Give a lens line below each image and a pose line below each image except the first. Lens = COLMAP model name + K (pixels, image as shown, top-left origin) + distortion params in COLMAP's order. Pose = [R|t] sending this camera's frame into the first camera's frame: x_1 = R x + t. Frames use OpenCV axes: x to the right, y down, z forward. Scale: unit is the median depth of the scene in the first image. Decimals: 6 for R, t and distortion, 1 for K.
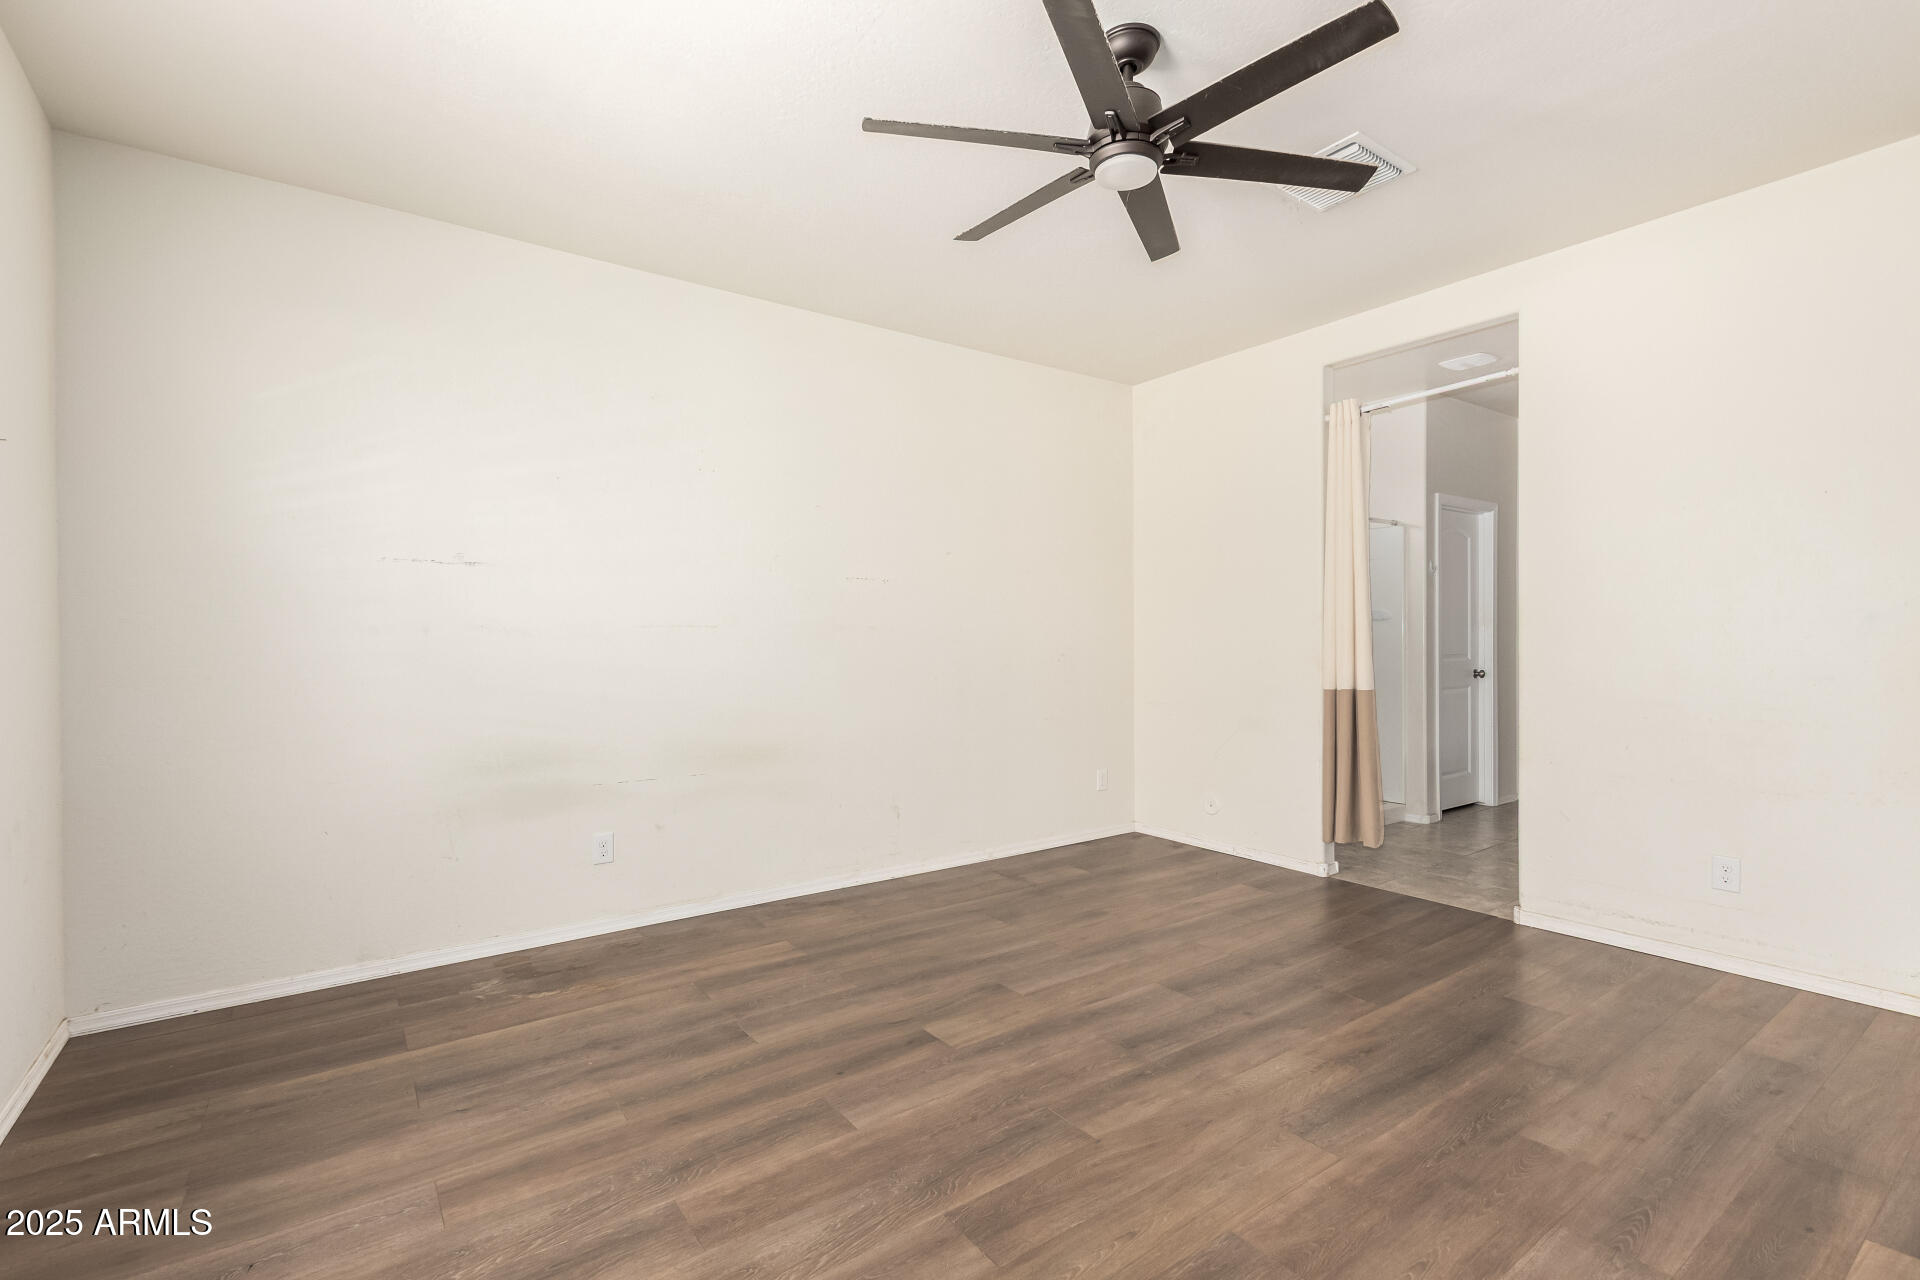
lens RADIAL K [[885.5, 0, 963.4], [0, 885.5, 639.8], [0, 0, 1]] dist [0.009570, -0.002337]
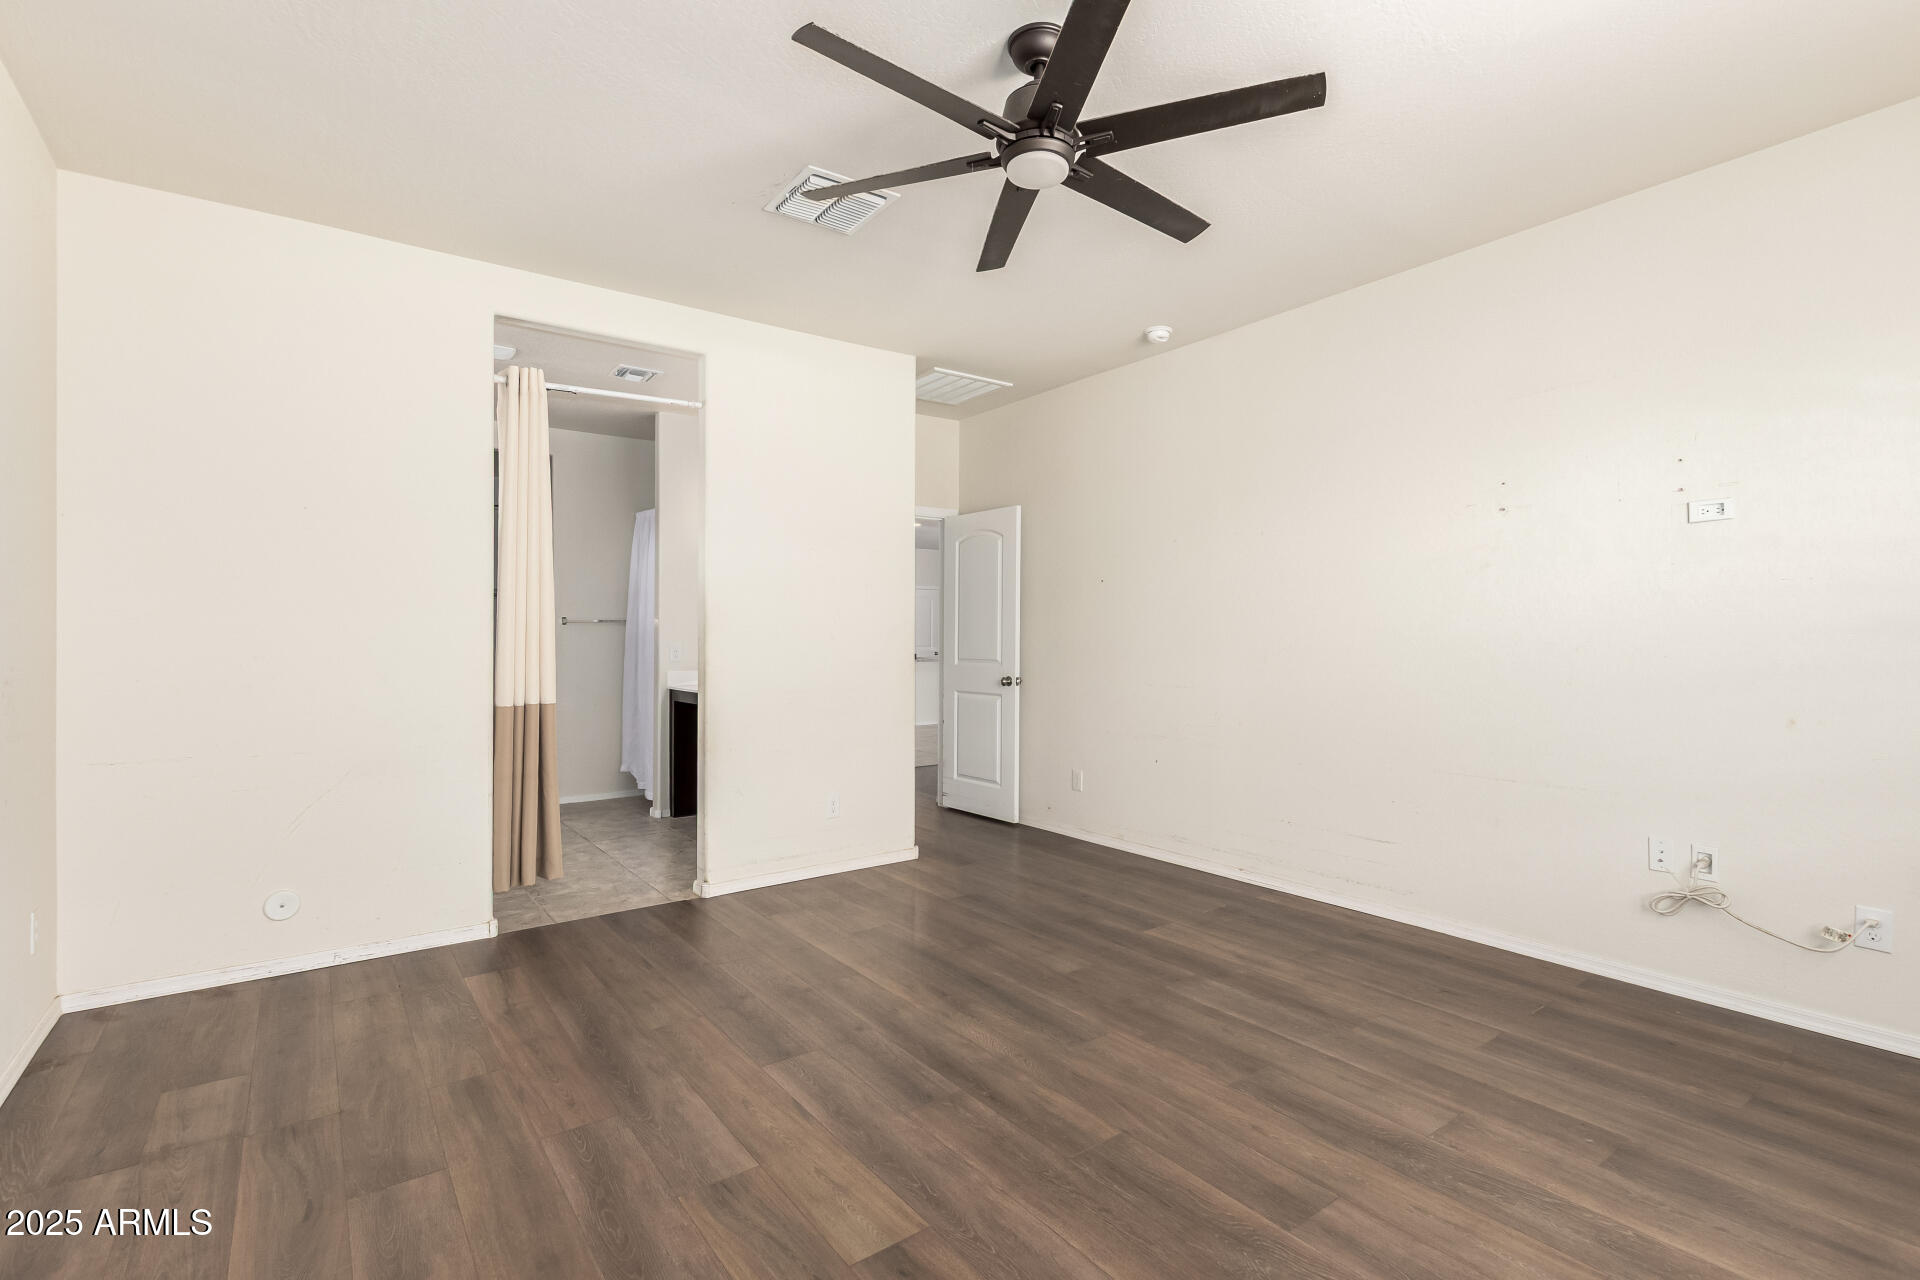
lens RADIAL K [[885.5, 0, 965.8], [0, 885.5, 641.2], [0, 0, 1]] dist [0.009570, -0.002337]
pose [[-0.010553, 0.002604, 0.999941, -0.650376], [0.006759, 0.999974, -0.002533, -0.000548], [-0.999921, 0.006731, -0.010571, 0.886694]]
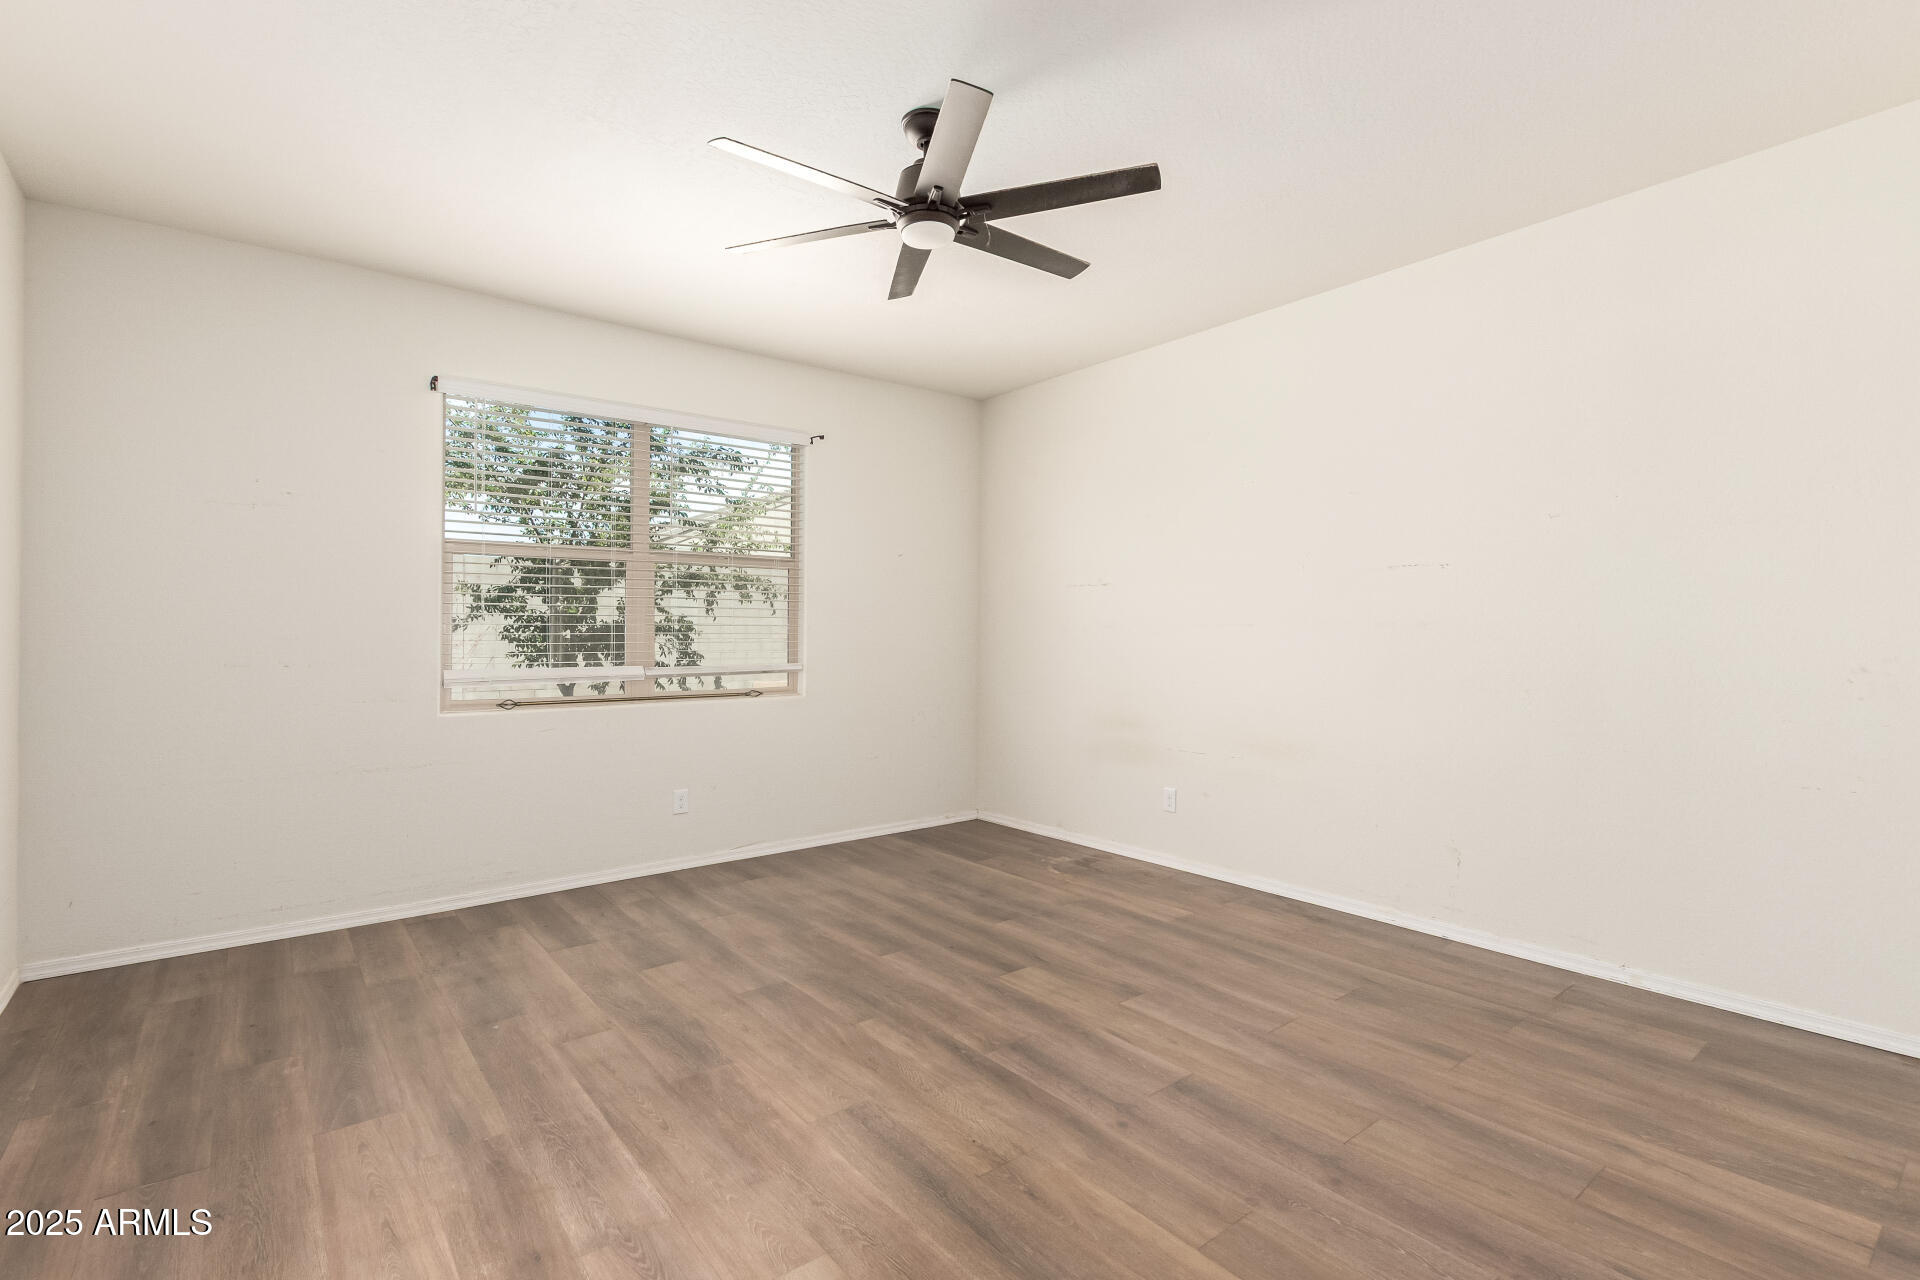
lens RADIAL K [[885.5, 0, 956.1], [0, 885.5, 634.7], [0, 0, 1]] dist [0.009570, -0.002337]
pose [[0.036368, 0.005043, -0.999326, 1.085639], [0.000132, 0.999987, 0.005051, -0.011884], [0.999338, -0.000316, 0.036367, 0.822393]]
